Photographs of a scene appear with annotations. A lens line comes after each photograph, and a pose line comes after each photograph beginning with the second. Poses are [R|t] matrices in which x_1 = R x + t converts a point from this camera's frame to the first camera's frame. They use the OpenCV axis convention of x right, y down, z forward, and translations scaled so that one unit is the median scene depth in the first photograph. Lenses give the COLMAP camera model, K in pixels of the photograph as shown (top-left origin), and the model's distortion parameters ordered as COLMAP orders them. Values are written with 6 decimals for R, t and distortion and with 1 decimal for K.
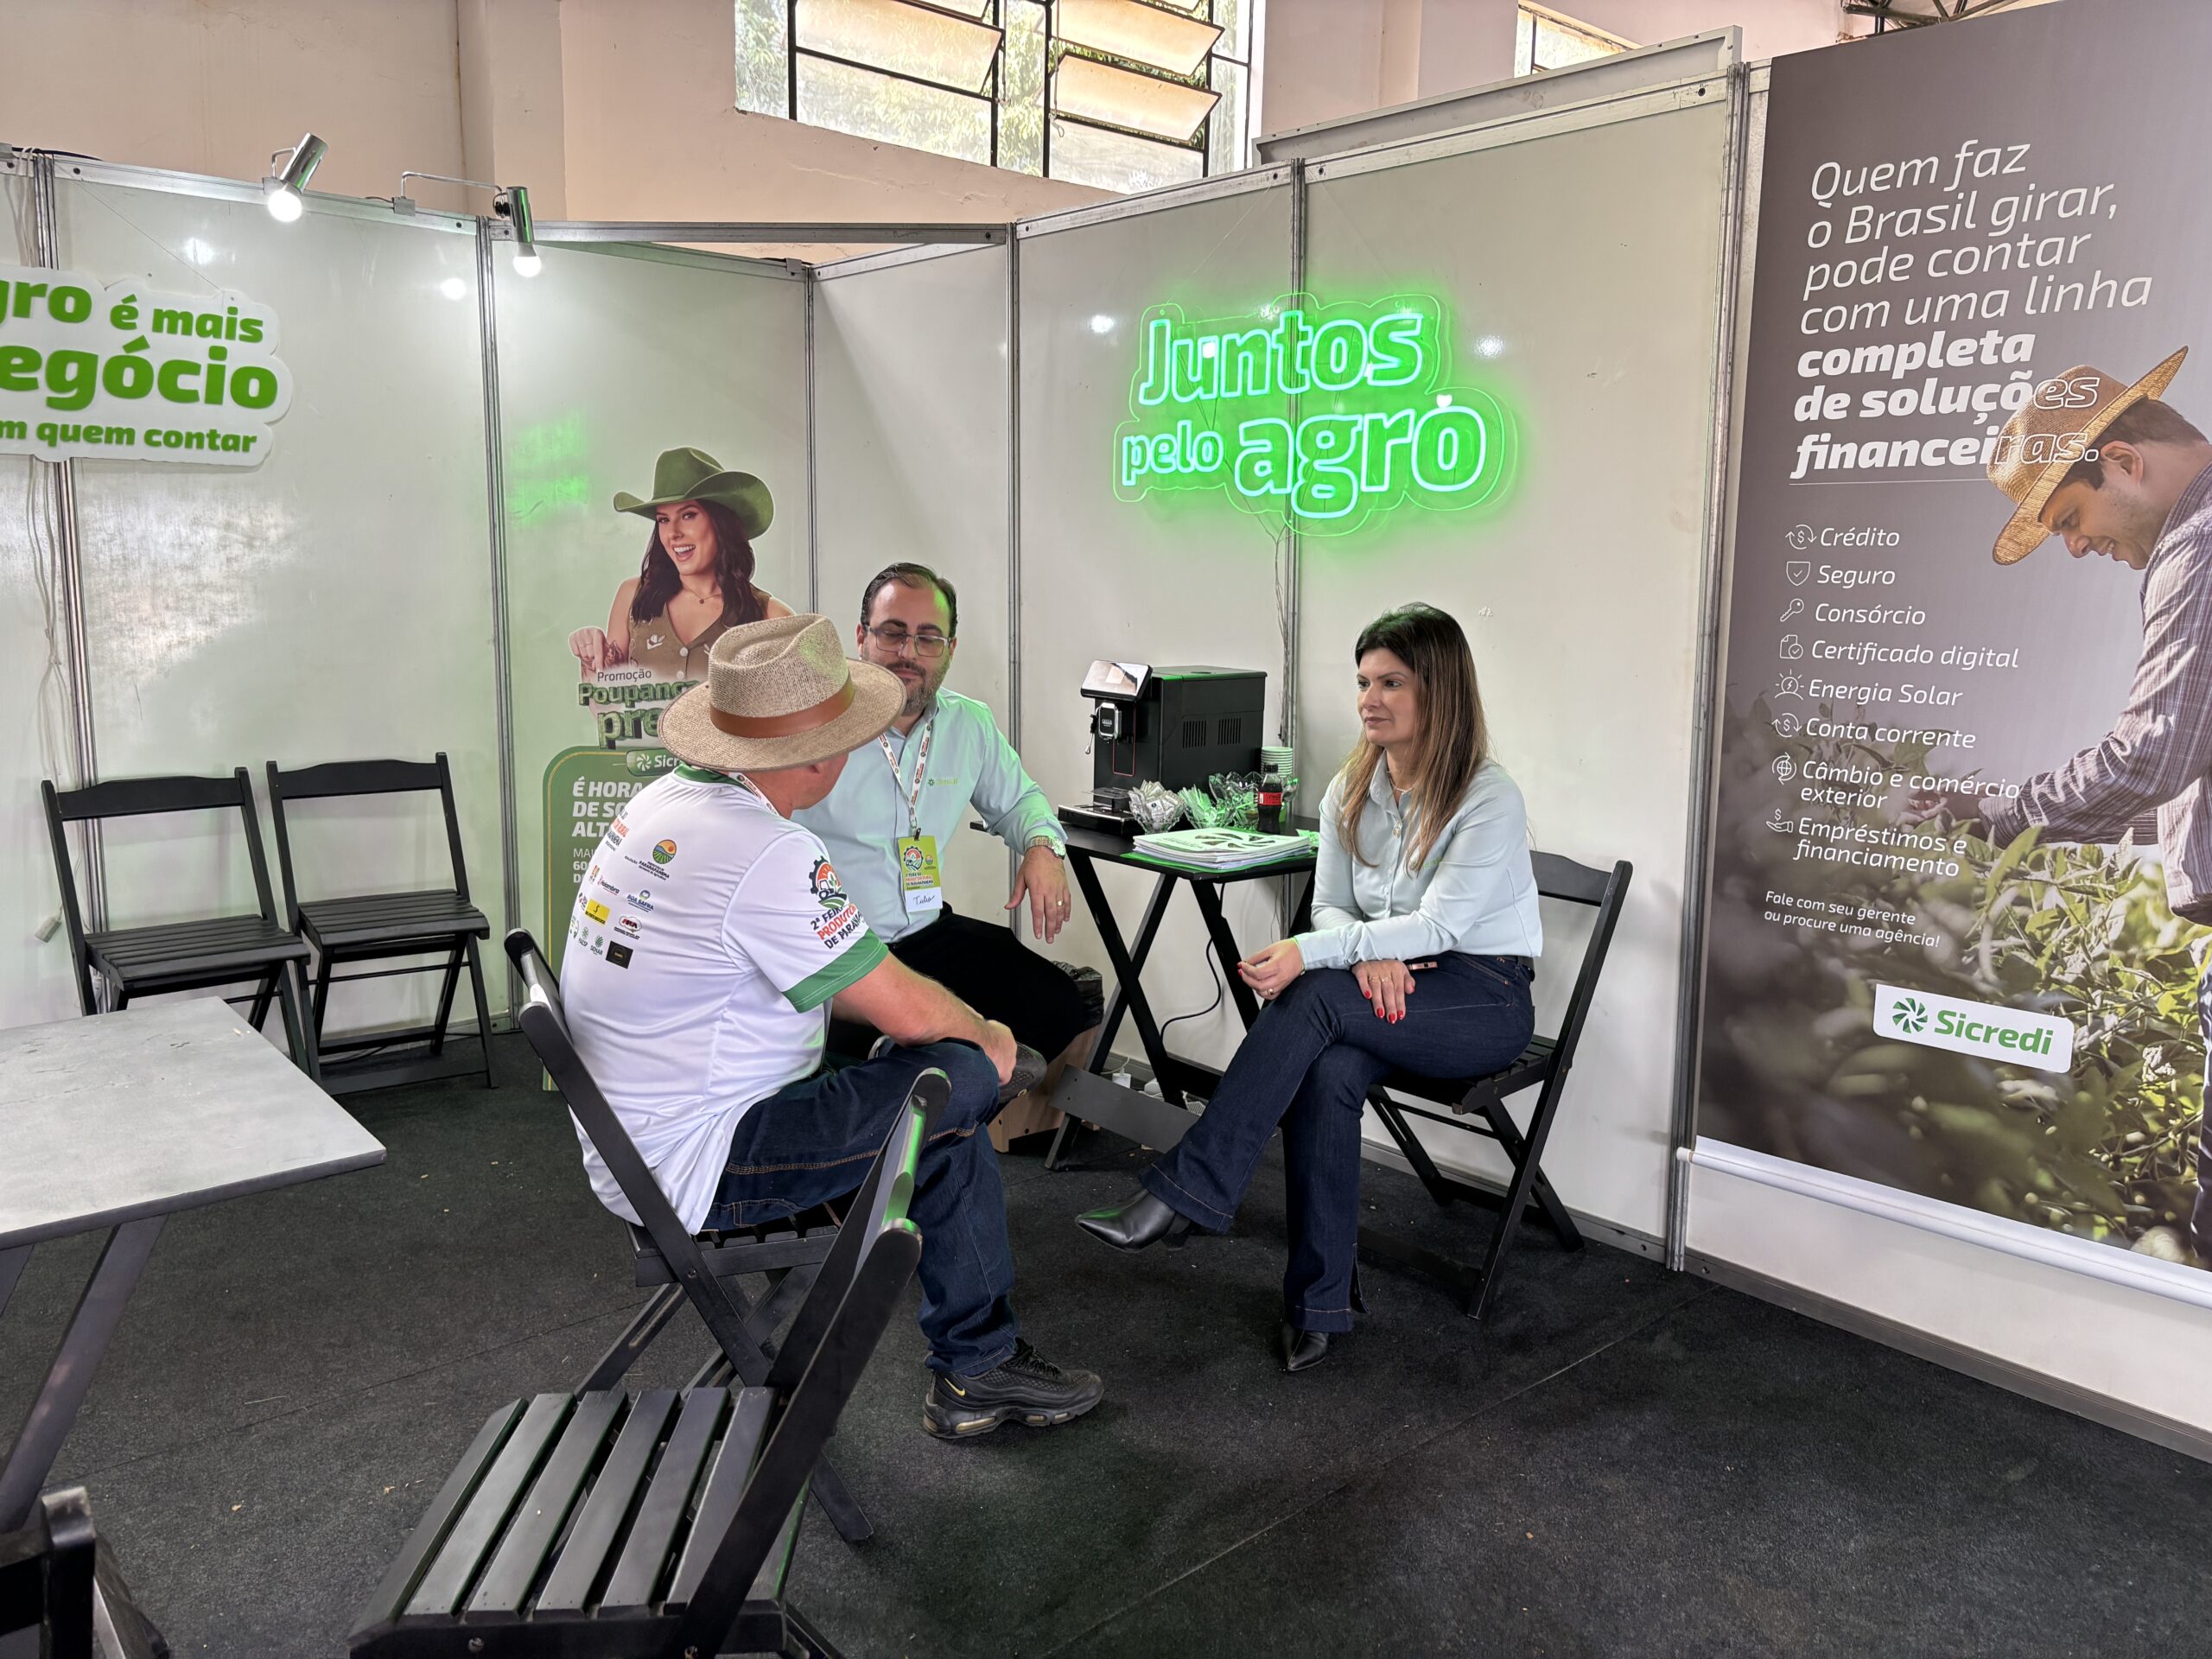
lens RADIAL K [[1730.0, 0, 1106.0], [0, 1730.0, 829.5], [0, 0, 1]] dist [0.195266, -0.217476]
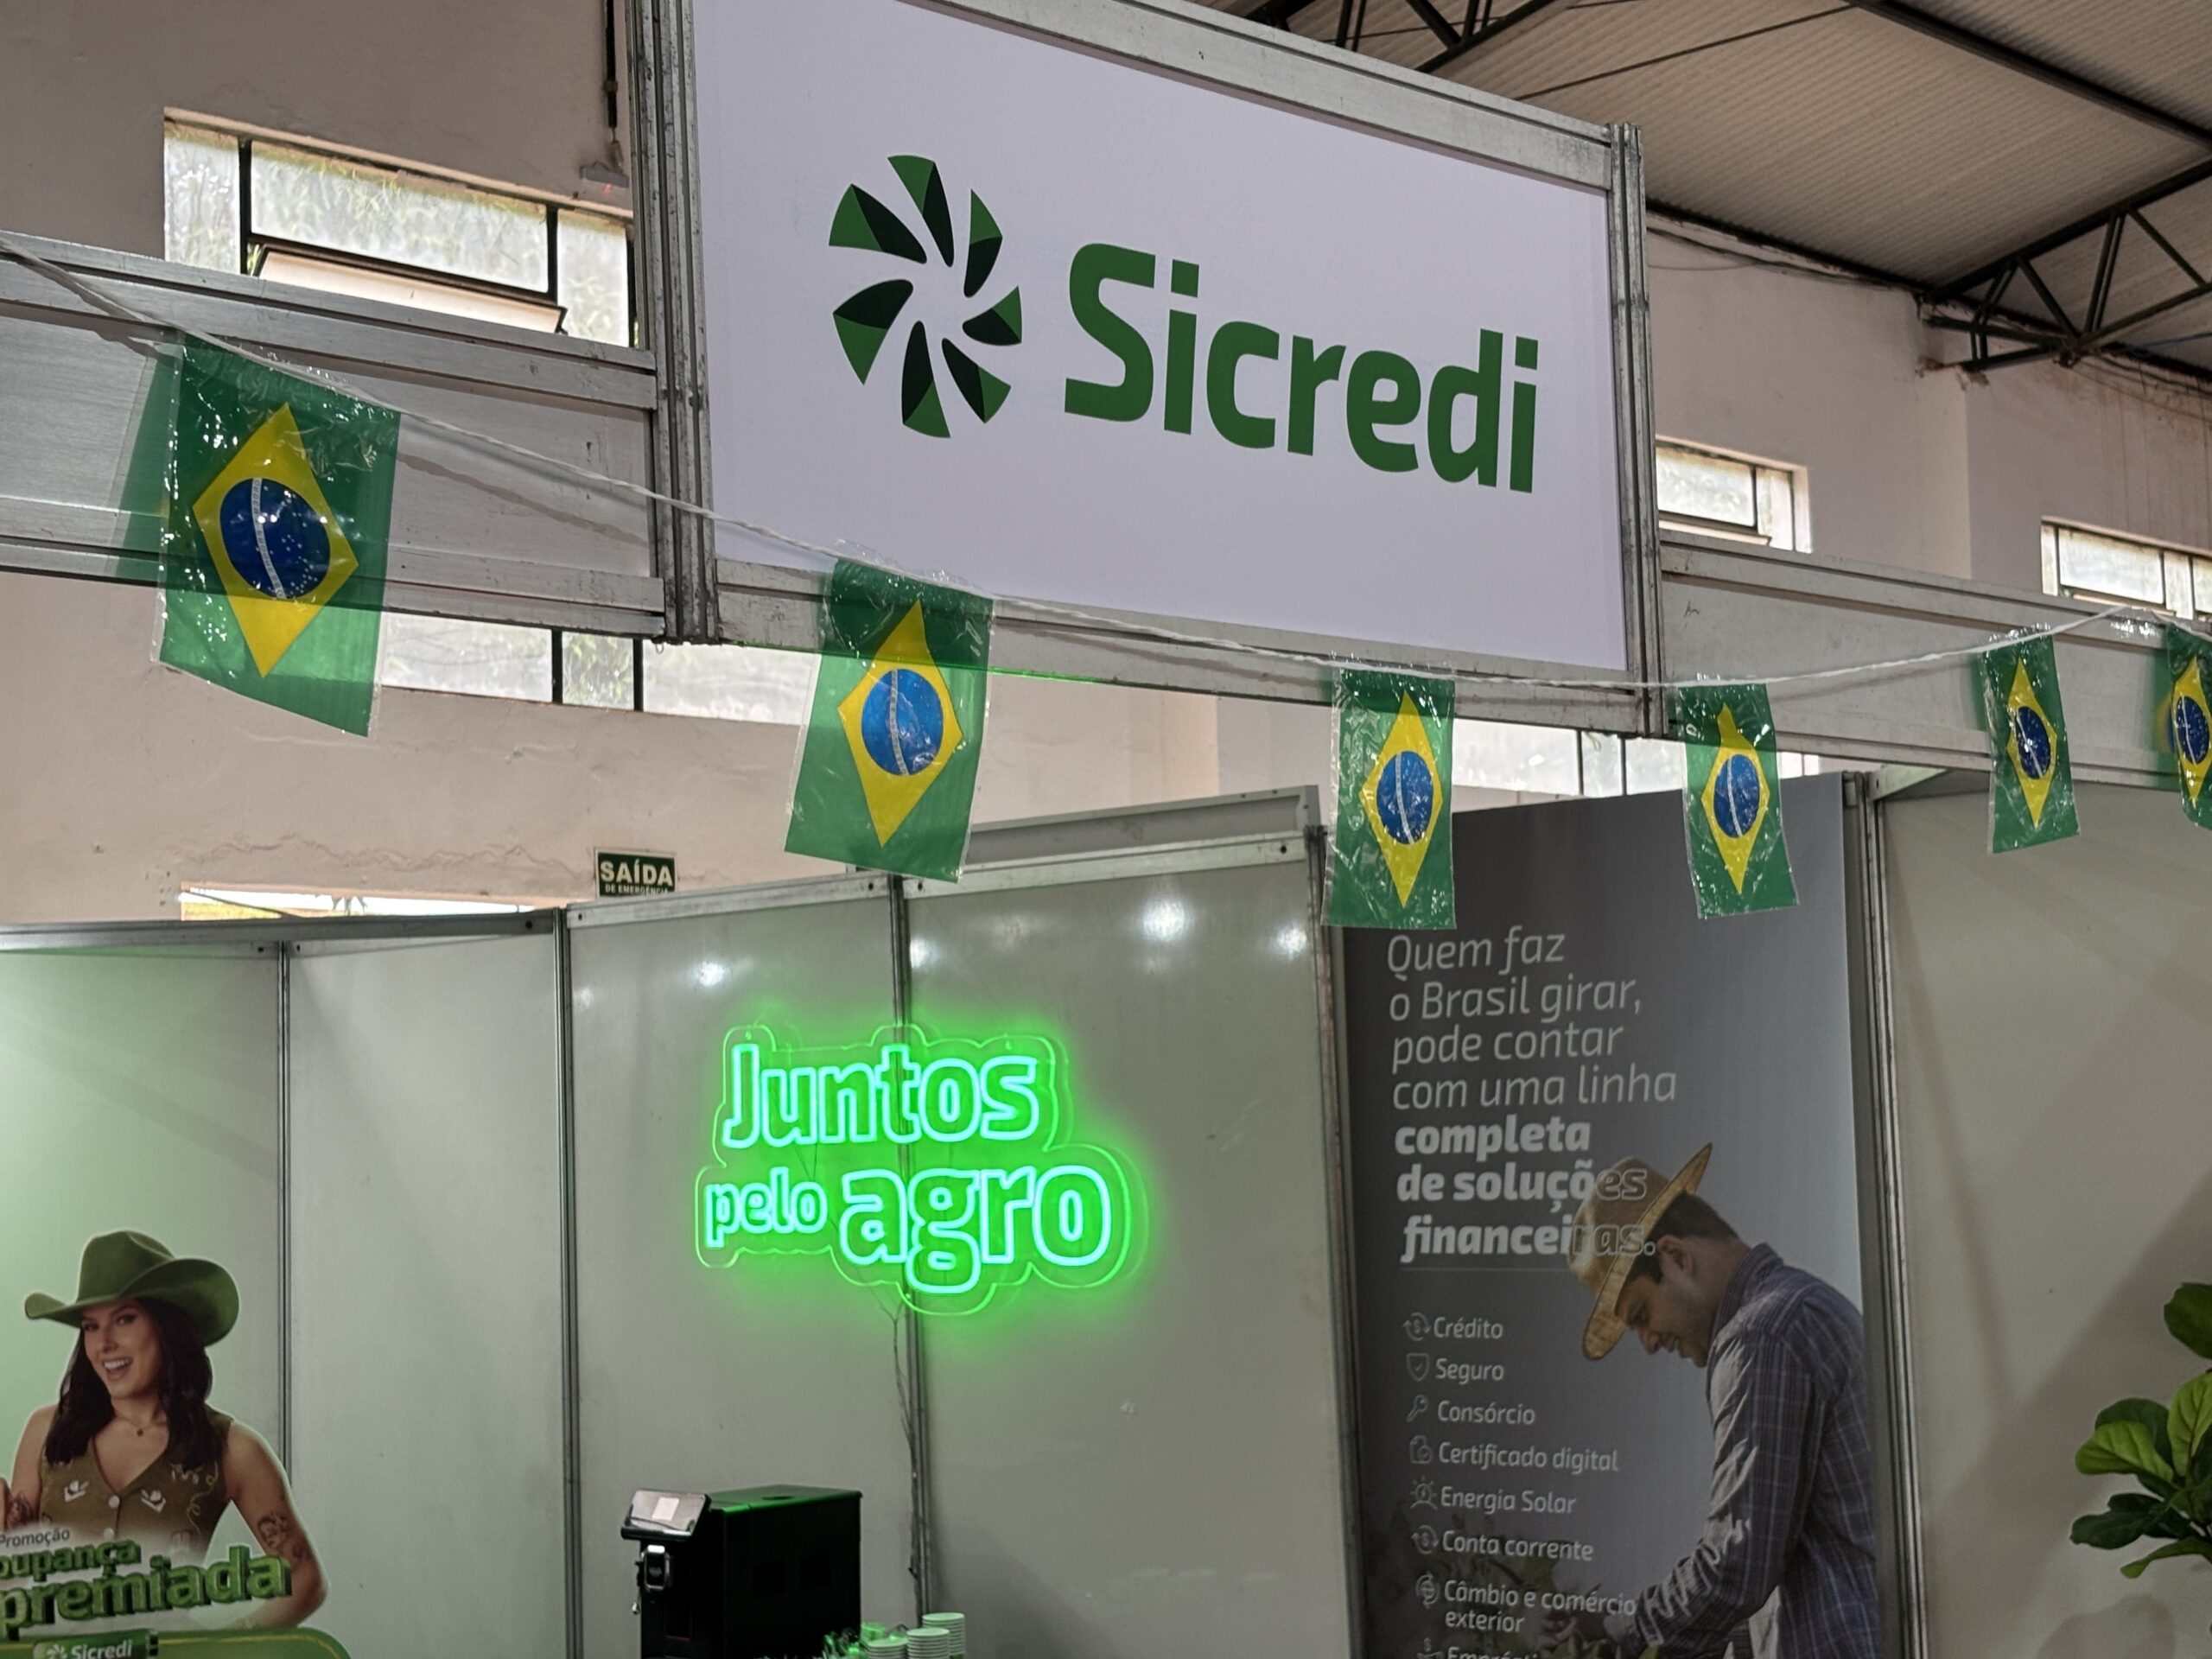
lens RADIAL K [[3787.6, 0, 1098.1], [0, 3787.6, 951.9], [0, 0, 1]] dist [0.404862, -2.049366]
pose [[0.997850, -0.039777, 0.052083, 0.139509], [0.049772, 0.976981, -0.207439, 0.043564], [-0.042633, 0.209585, 0.976860, -0.941697]]
